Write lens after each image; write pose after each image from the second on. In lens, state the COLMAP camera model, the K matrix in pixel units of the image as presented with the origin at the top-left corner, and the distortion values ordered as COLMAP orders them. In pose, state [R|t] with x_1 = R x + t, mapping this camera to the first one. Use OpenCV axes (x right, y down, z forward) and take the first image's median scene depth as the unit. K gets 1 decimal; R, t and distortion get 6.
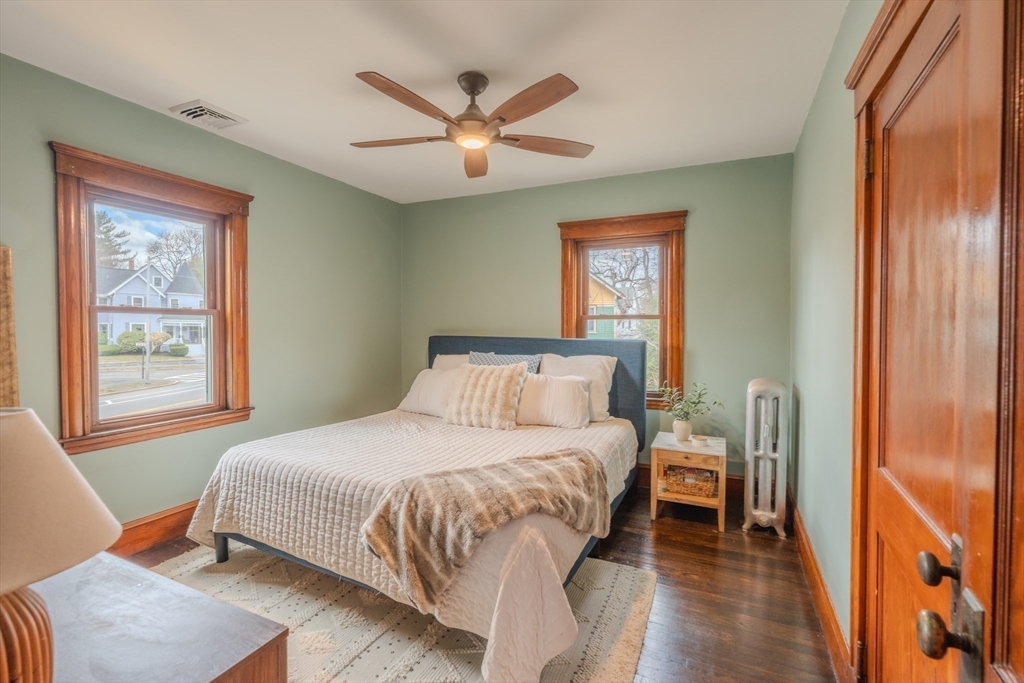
lens RADIAL K [[459.4, 0, 514.2], [0, 459.4, 336.1], [0, 0, 1]] dist [0.000433, 0.000100]
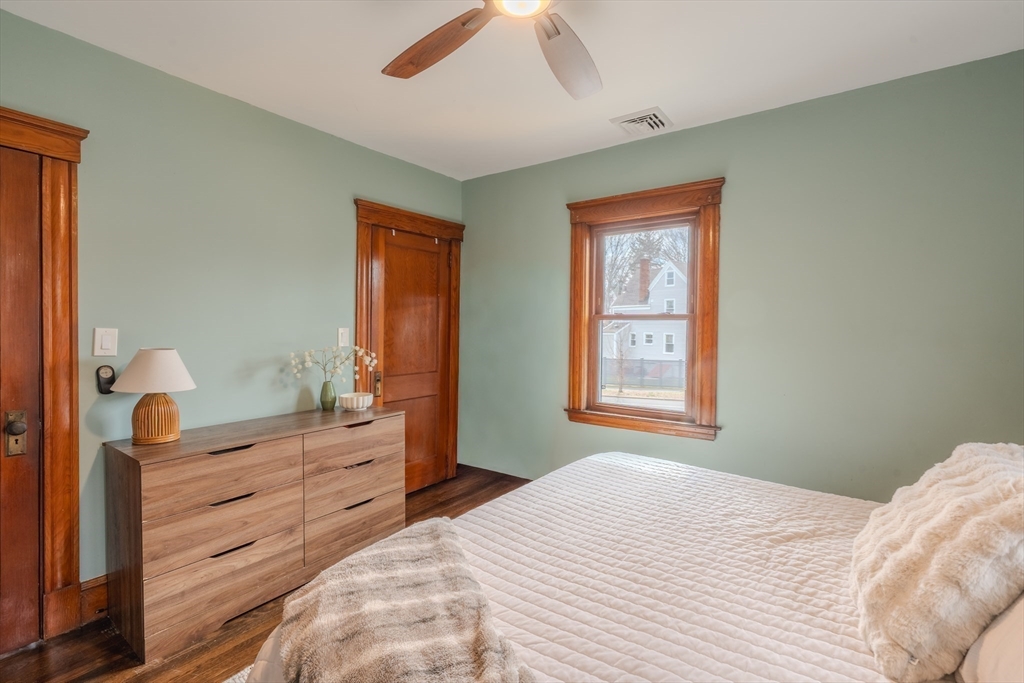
lens RADIAL K [[459.4, 0, 515.8], [0, 459.4, 341.6], [0, 0, 1]] dist [0.000433, 0.000100]
pose [[-0.177130, 0.026986, -0.983817, 0.412436], [-0.021775, 0.999272, 0.031331, -0.026442], [0.983946, 0.026972, -0.176414, 0.972587]]
